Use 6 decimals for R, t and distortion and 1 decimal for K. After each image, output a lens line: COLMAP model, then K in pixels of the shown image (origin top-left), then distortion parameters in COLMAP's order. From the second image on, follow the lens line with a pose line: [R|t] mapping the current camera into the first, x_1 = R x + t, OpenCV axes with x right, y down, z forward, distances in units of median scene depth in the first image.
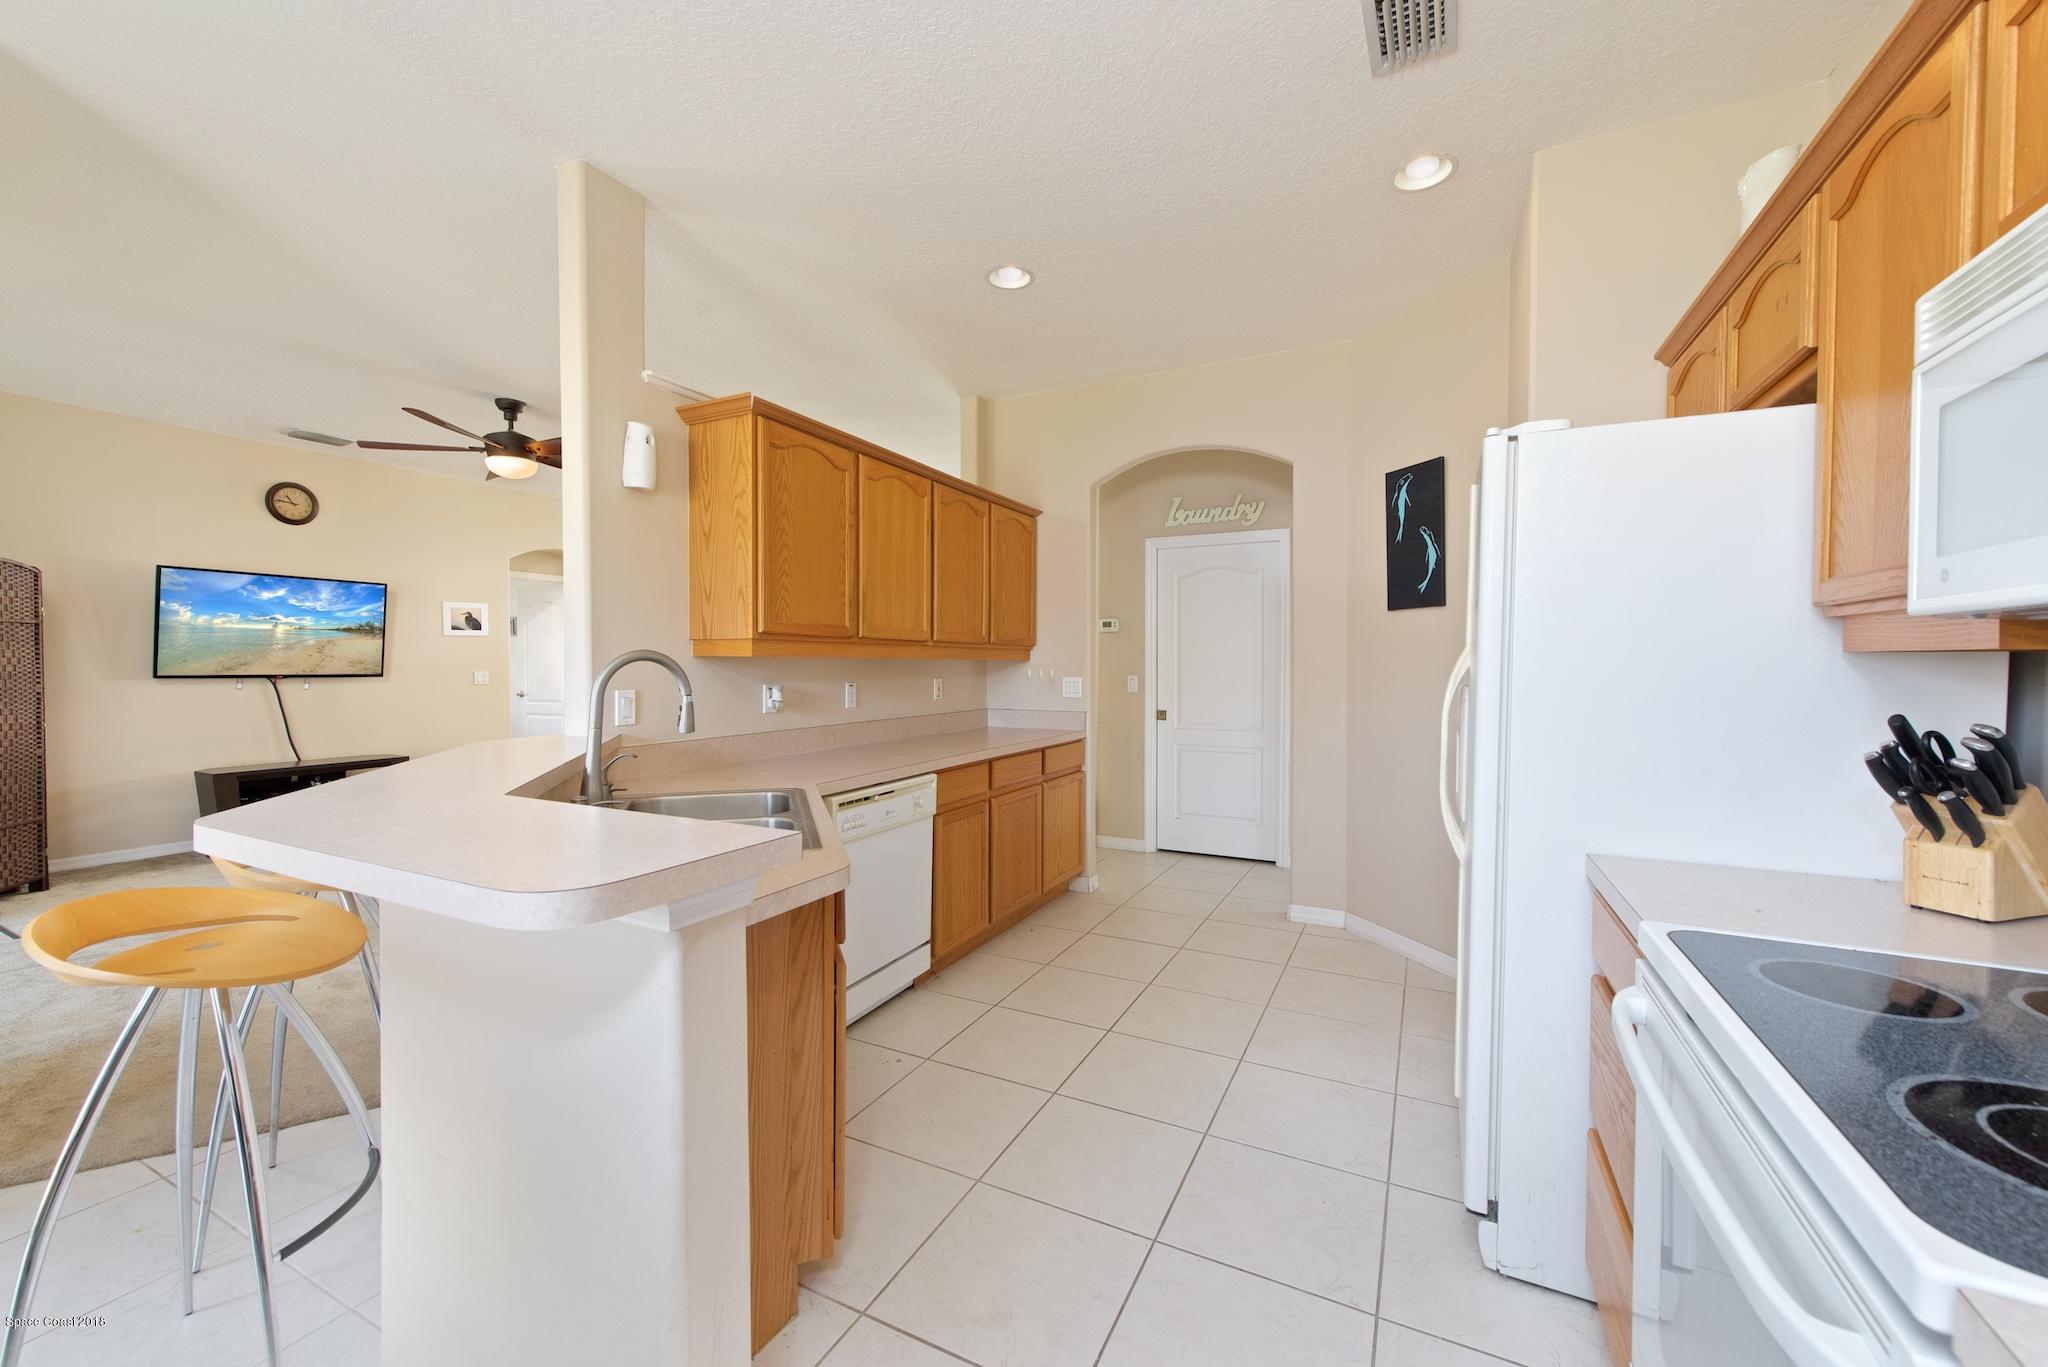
lens RADIAL K [[813.6, 0, 1023.1], [0, 813.6, 678.3], [0, 0, 1]] dist [0.002937, 0.000172]
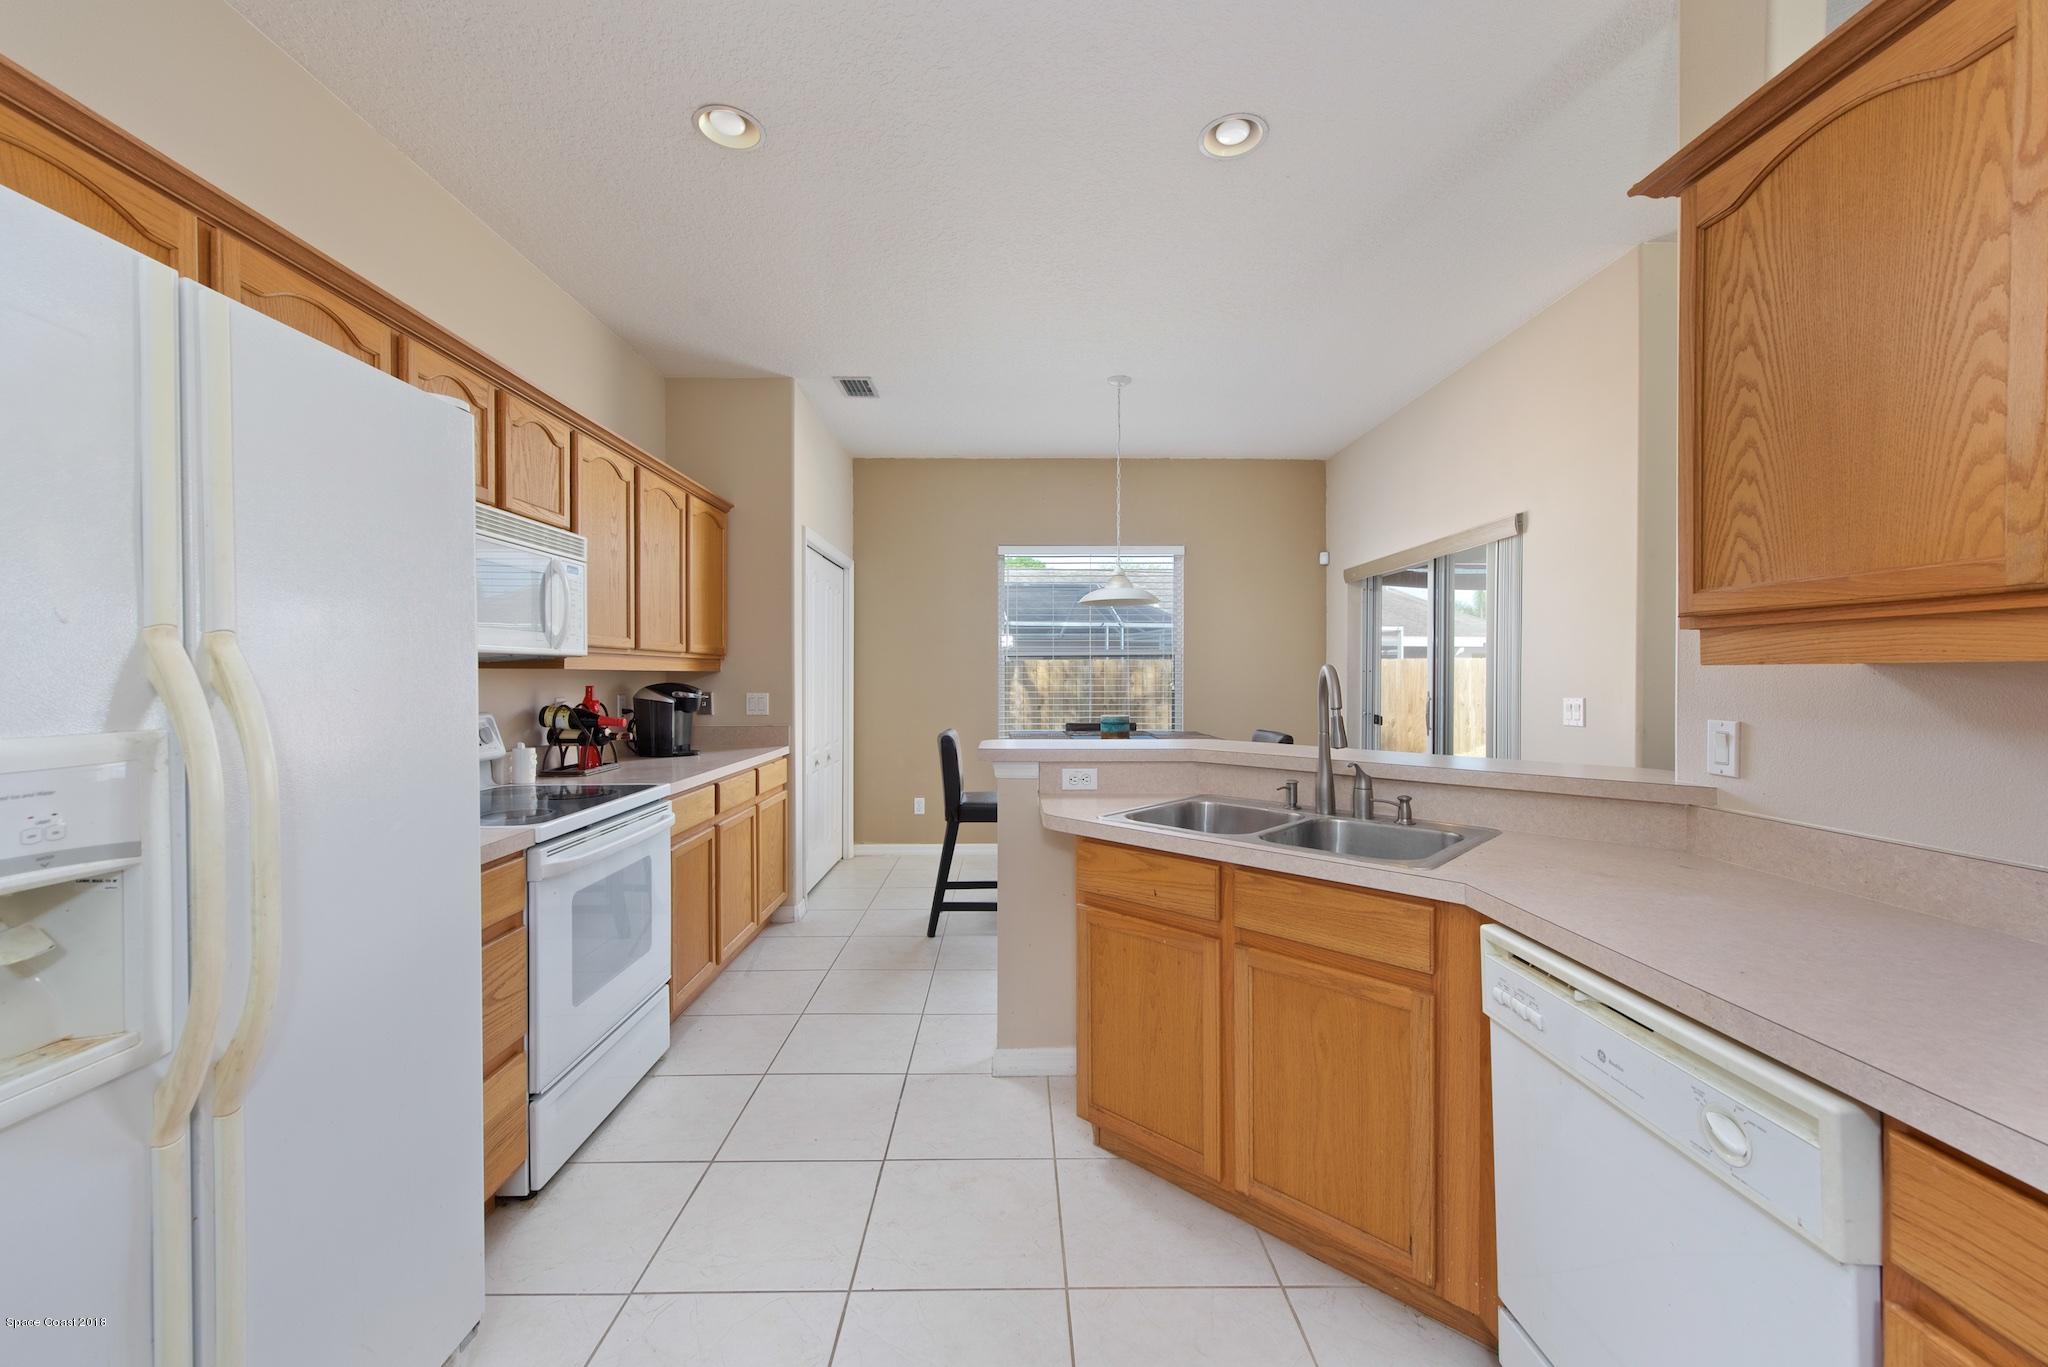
lens RADIAL K [[813.6, 0, 1023.6], [0, 813.6, 679.1], [0, 0, 1]] dist [0.002937, 0.000172]
pose [[-0.886213, 0.001624, -0.463275, 0.279401], [-0.011424, 0.999613, 0.025356, -0.026321], [0.463137, 0.027764, -0.885852, 1.275451]]
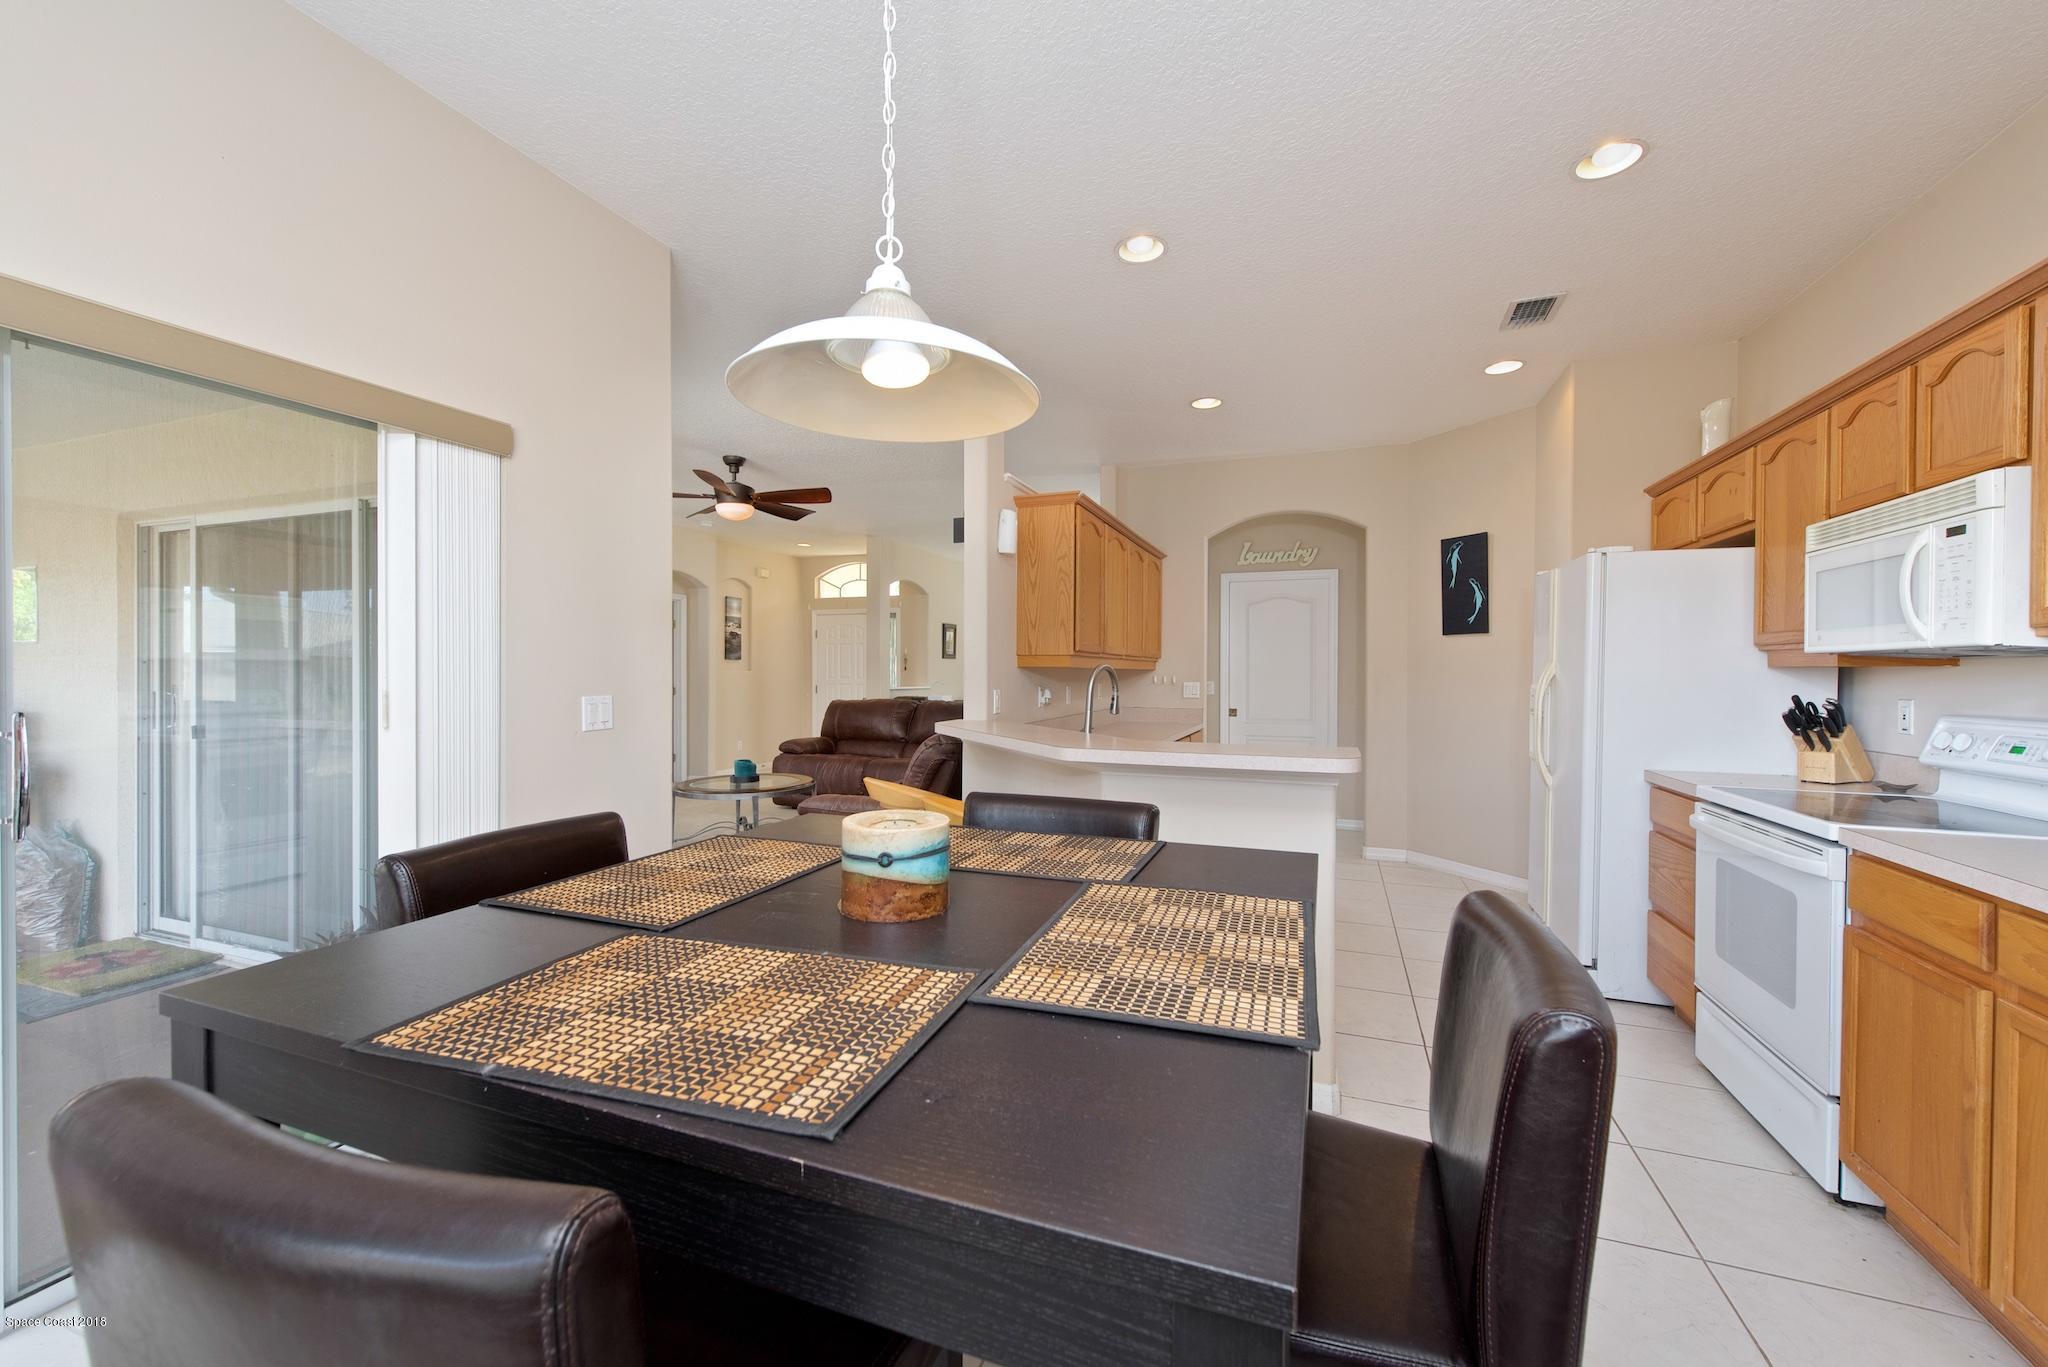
lens RADIAL K [[813.6, 0, 1022.1], [0, 813.6, 676.6], [0, 0, 1]] dist [0.002937, 0.000172]
pose [[0.994280, -0.000807, 0.106798, -0.613317], [0.002134, 0.999922, -0.012305, 0.008261], [-0.106780, 0.012463, 0.994205, -0.480017]]
